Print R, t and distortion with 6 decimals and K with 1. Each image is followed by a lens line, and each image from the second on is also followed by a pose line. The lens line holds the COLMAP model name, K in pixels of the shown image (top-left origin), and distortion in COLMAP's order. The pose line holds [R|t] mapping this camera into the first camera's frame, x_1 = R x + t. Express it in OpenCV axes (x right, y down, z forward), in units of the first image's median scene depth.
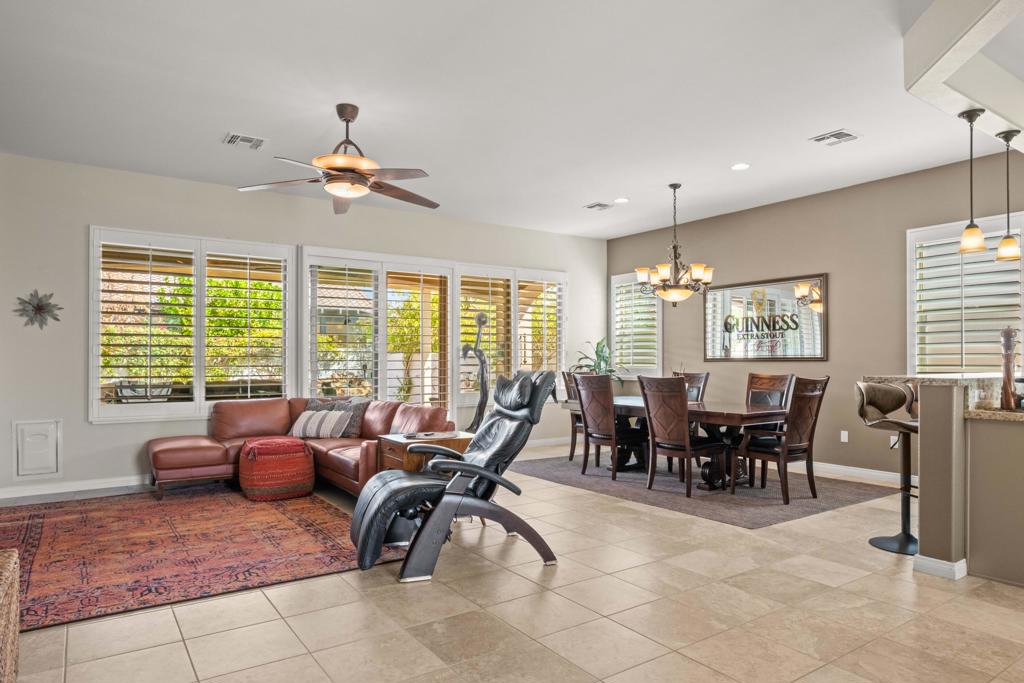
lens RADIAL K [[620.9, 0, 504.6], [0, 620.9, 358.7], [0, 0, 1]] dist [-0.004070, -0.001078]
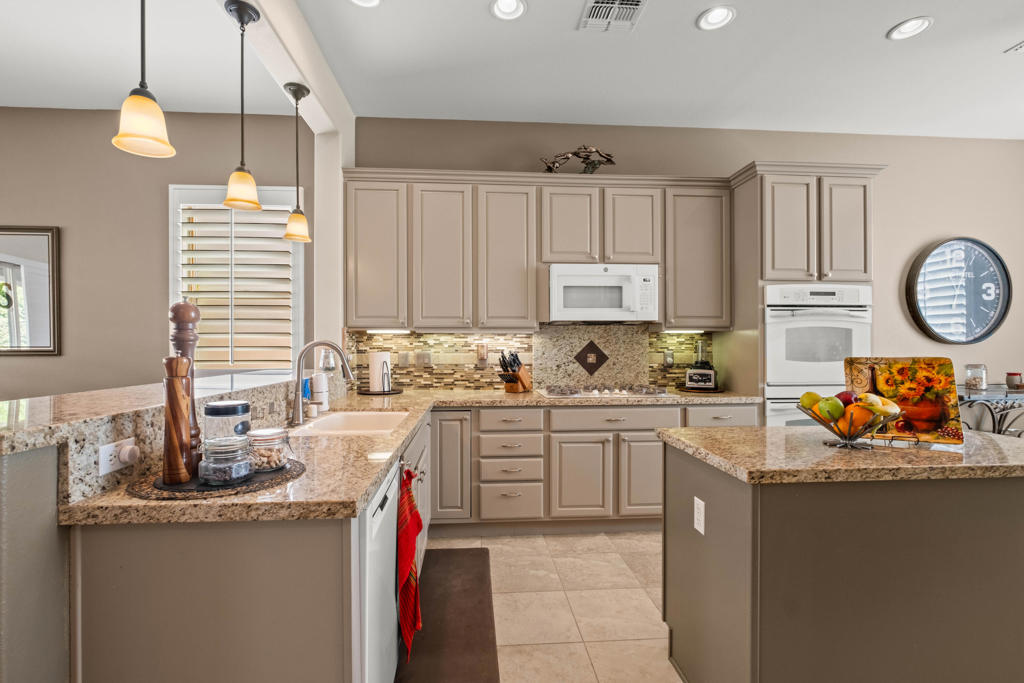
lens RADIAL K [[458.9, 0, 502.8], [0, 458.9, 348.7], [0, 0, 1]] dist [-0.005578, -0.000206]
pose [[0.501700, -0.003634, 0.865034, 0.358165], [-0.003167, 0.999977, 0.006038, -0.009216], [-0.865036, -0.005769, 0.501676, 0.350057]]
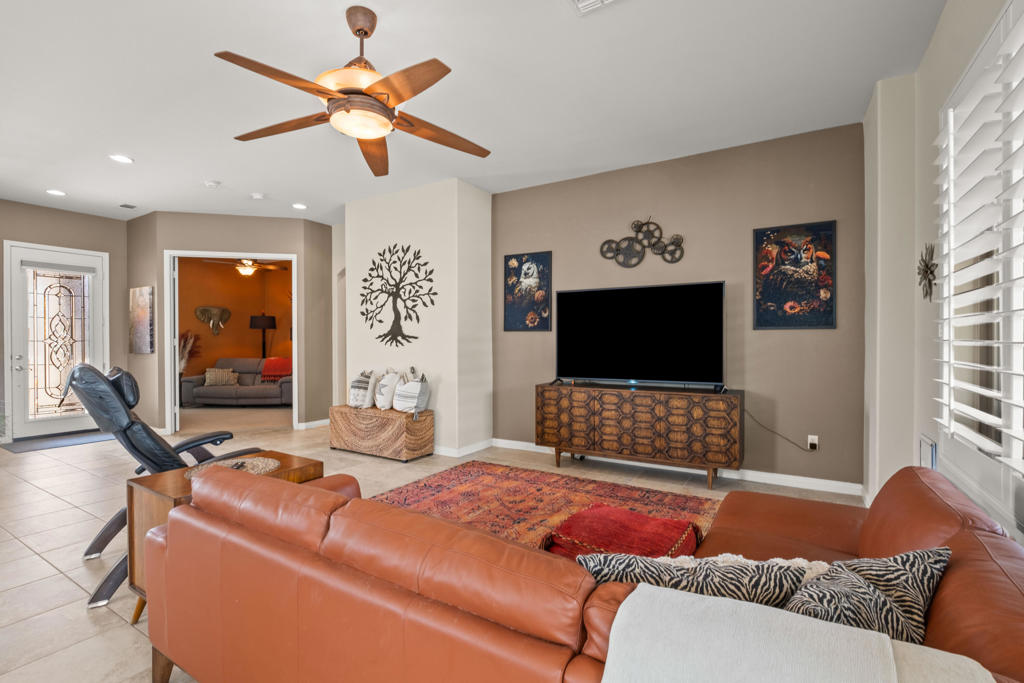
lens RADIAL K [[464.7, 0, 511.2], [0, 464.7, 343.1], [0, 0, 1]] dist [-0.027119, -0.000065]
pose [[-0.906733, 0.002369, -0.421699, -0.131684], [0.003150, 0.999994, -0.001155, -0.003399], [0.421694, -0.002375, -0.906735, 1.151883]]
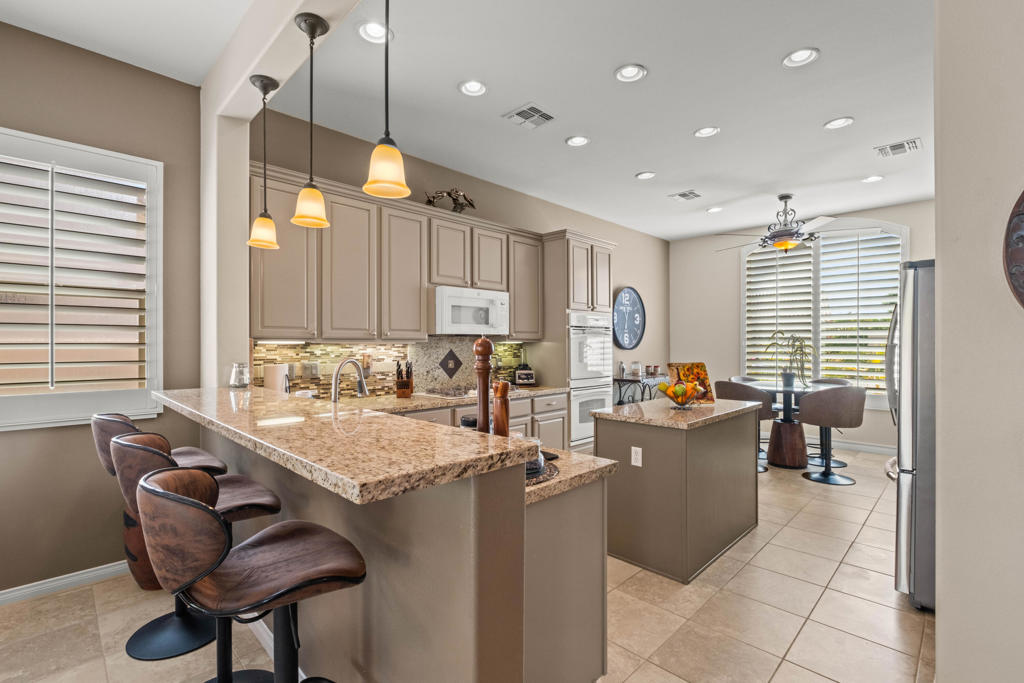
lens RADIAL K [[462.4, 0, 503.4], [0, 462.4, 342.4], [0, 0, 1]] dist [-0.004020, -0.000037]
pose [[-0.179874, 0.003718, 0.983683, 0.210761], [-0.002995, 0.999986, -0.004327, -0.024391], [-0.983685, -0.003724, -0.179861, 0.596890]]
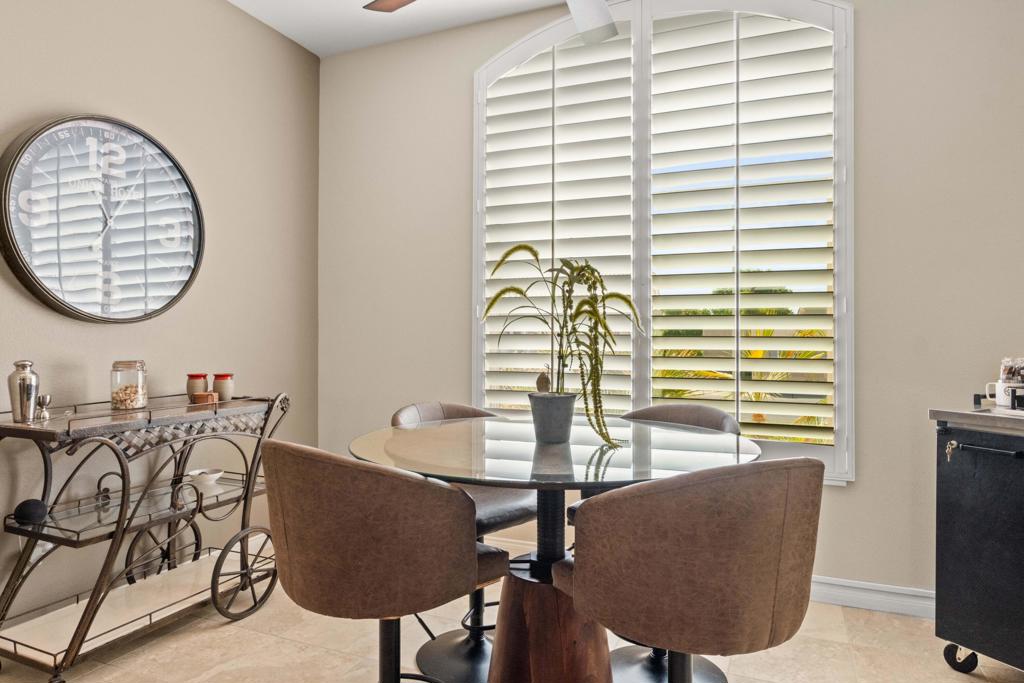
lens RADIAL K [[620.9, 0, 504.6], [0, 620.9, 358.7], [0, 0, 1]] dist [-0.004070, -0.001078]
pose [[-0.535254, -0.018307, 0.844493, 0.694219], [-0.004281, 0.999811, 0.018960, 0.002509], [-0.844680, 0.006533, -0.535231, 0.124555]]
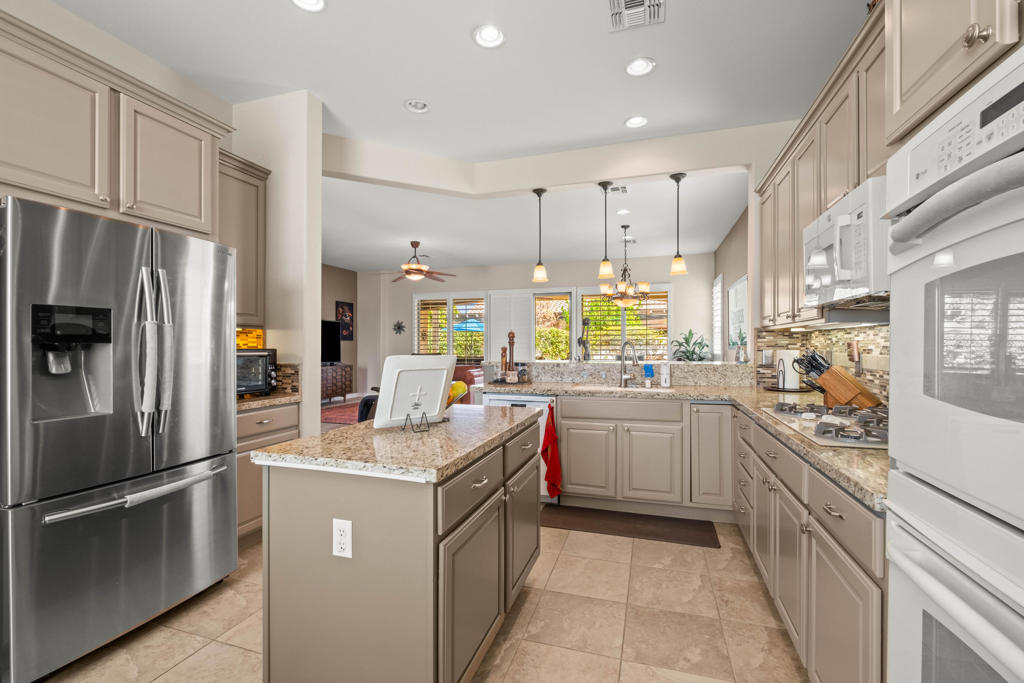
lens RADIAL K [[454.7, 0, 507.1], [0, 454.7, 340.3], [0, 0, 1]] dist [-0.038688, -0.000108]
pose [[0.617099, -0.006959, -0.786855, 0.975635], [0.004065, 0.999976, -0.005656, -0.011550], [0.786875, 0.000292, 0.617112, 0.147376]]
